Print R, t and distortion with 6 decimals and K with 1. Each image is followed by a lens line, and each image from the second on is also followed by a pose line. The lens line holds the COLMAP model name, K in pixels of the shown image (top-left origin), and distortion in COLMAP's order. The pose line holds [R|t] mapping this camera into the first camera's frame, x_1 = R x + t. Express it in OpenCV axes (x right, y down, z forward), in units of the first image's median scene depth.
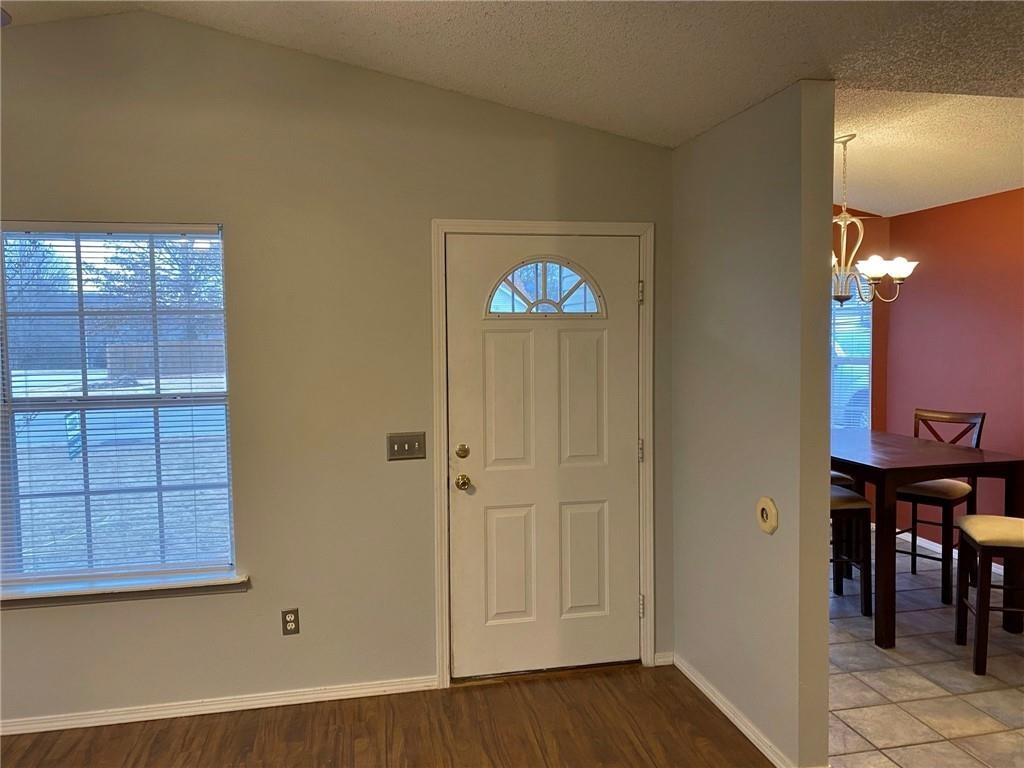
lens RADIAL K [[789.3, 0, 523.5], [0, 789.3, 362.7], [0, 0, 1]] dist [0.013111, -0.029117]
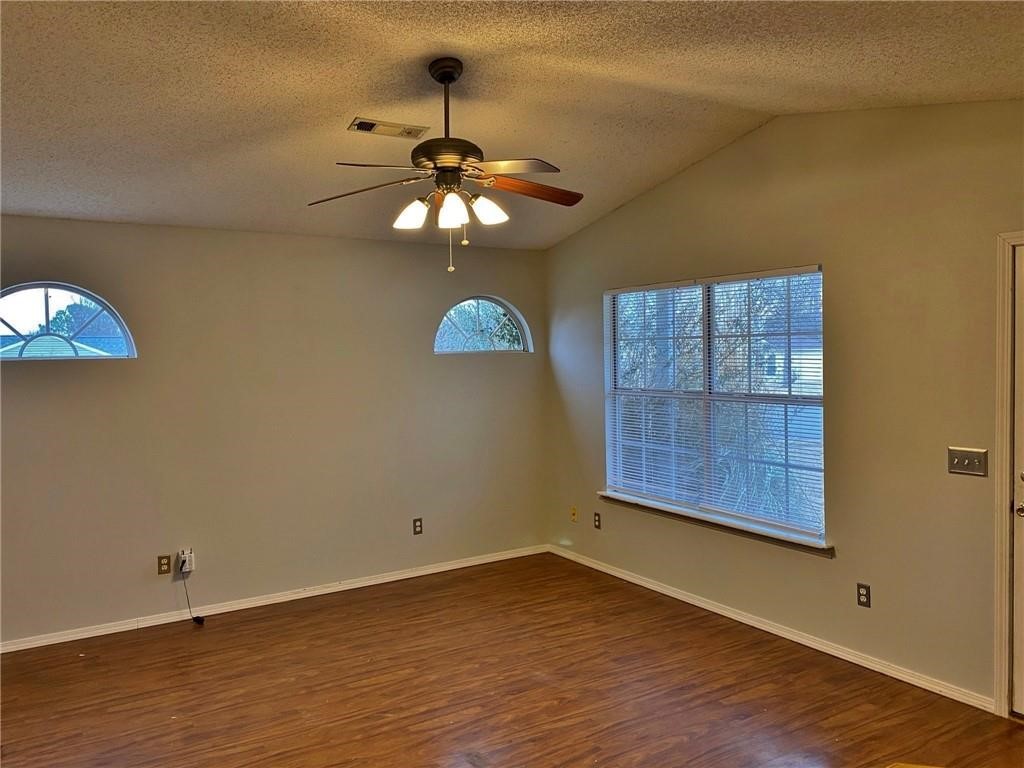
lens RADIAL K [[789.3, 0, 512.1], [0, 789.3, 384.0], [0, 0, 1]] dist [0.013111, -0.029117]
pose [[0.330165, 0.046600, -0.942772, 0.637753], [-0.032143, 0.998756, 0.038110, -0.014459], [0.943376, 0.017721, 0.331252, 0.113689]]
